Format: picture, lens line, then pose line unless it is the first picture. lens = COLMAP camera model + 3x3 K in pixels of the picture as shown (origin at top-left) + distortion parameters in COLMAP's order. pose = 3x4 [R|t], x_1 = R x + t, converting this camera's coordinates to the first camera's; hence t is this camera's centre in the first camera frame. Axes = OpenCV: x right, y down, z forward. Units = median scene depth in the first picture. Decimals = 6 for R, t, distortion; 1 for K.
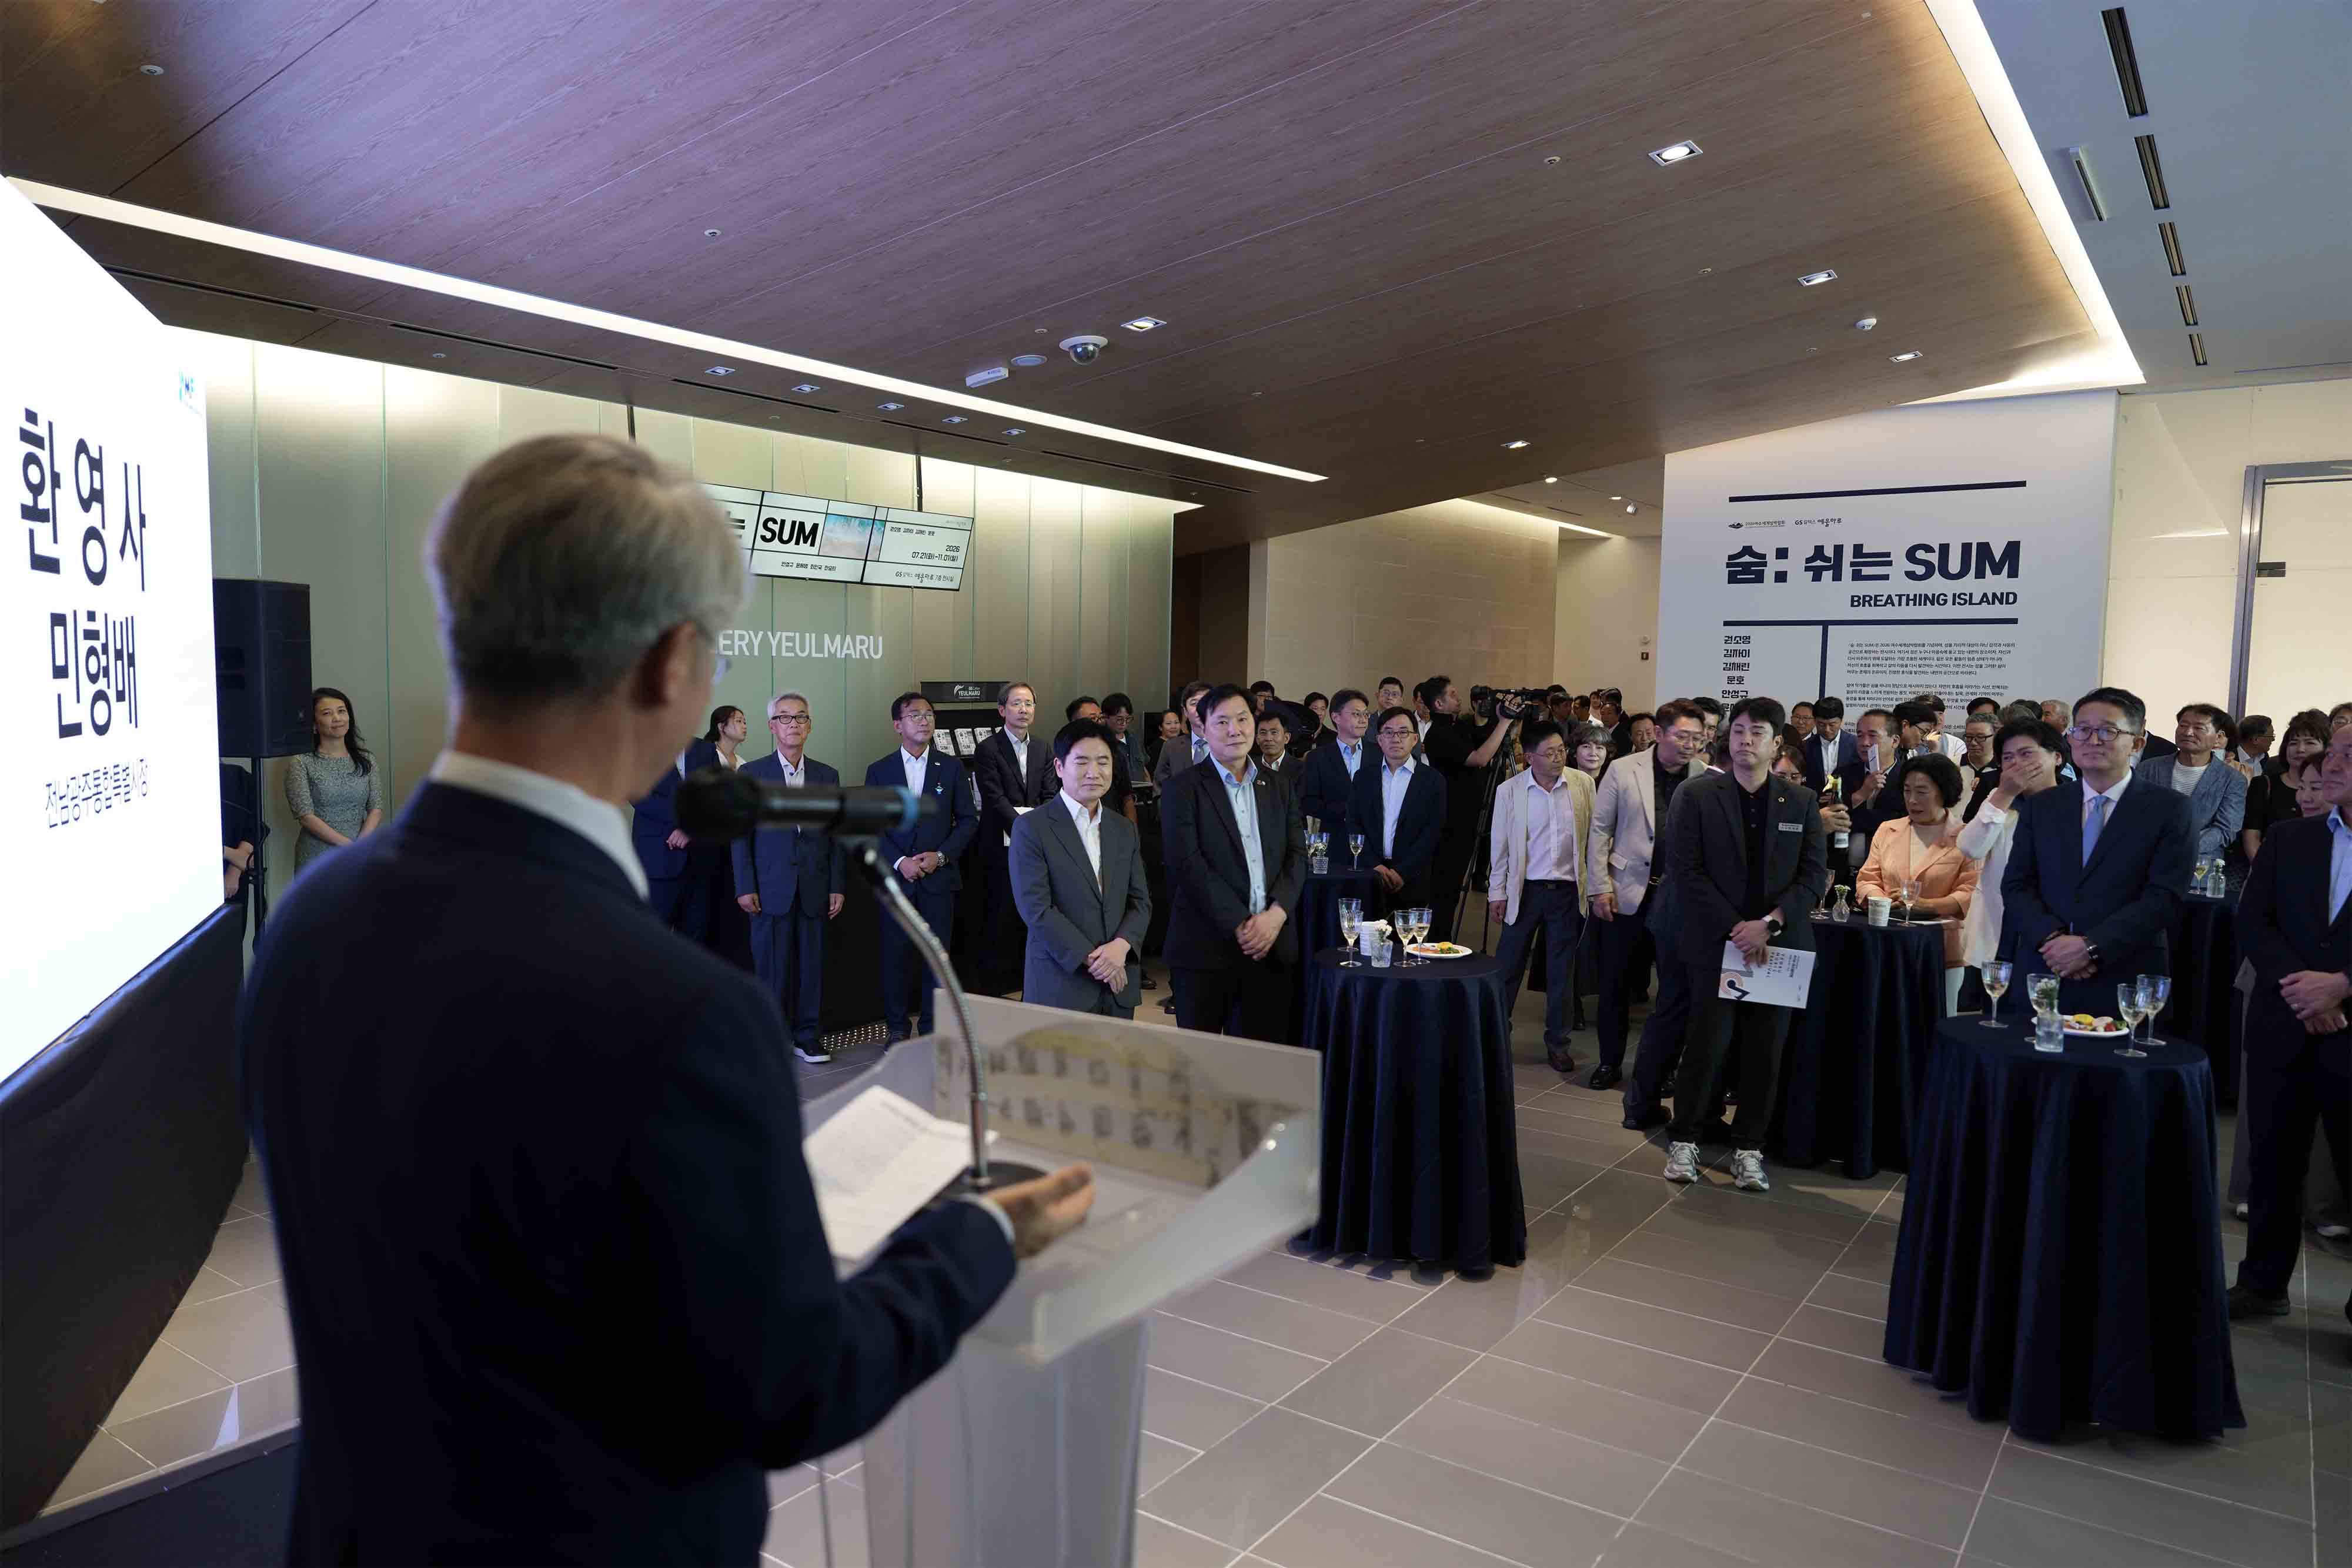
lens RADIAL K [[1564.6, 0, 1176.0], [0, 1564.6, 784.0], [0, 0, 1]] dist [-0.000554, -0.000048]
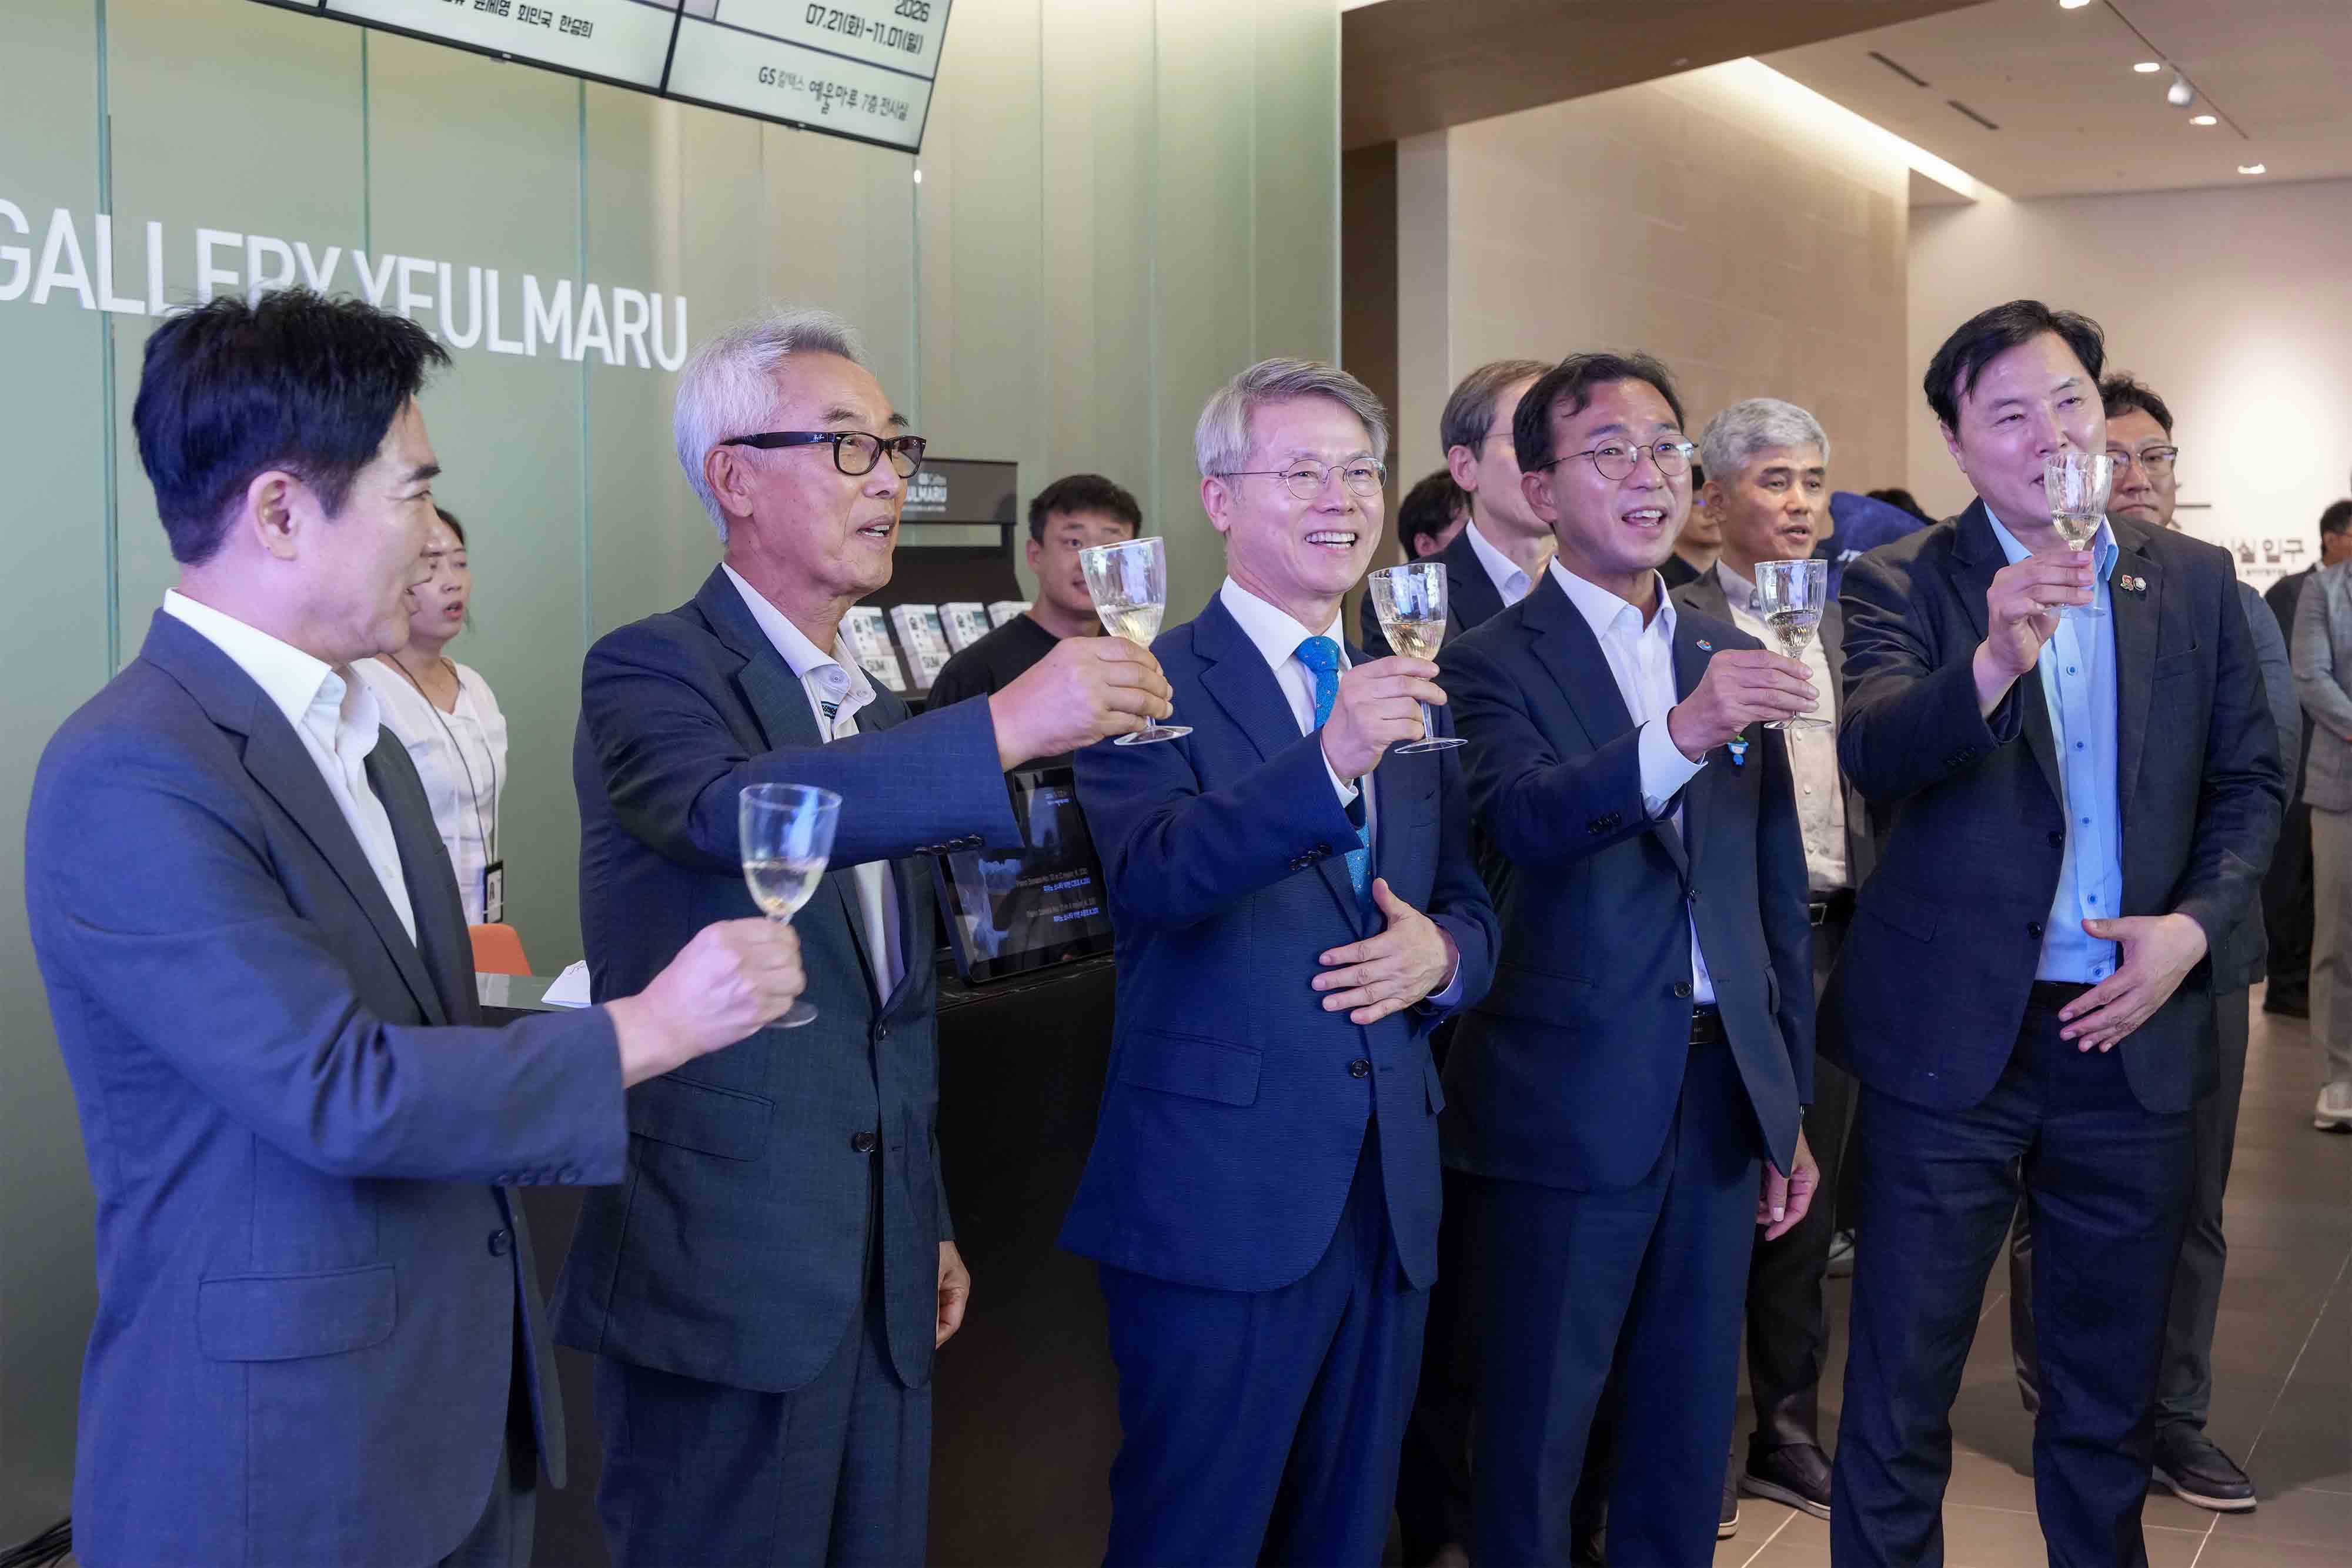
lens RADIAL K [[3002.7, 0, 1176.0], [0, 3002.7, 784.0], [0, 0, 1]] dist [0.009005, 0.007745]
pose [[0.988173, -0.024964, 0.151295, -0.186390], [0.024376, 0.999686, 0.005740, -0.001821], [-0.151391, -0.001984, 0.988472, 0.419547]]
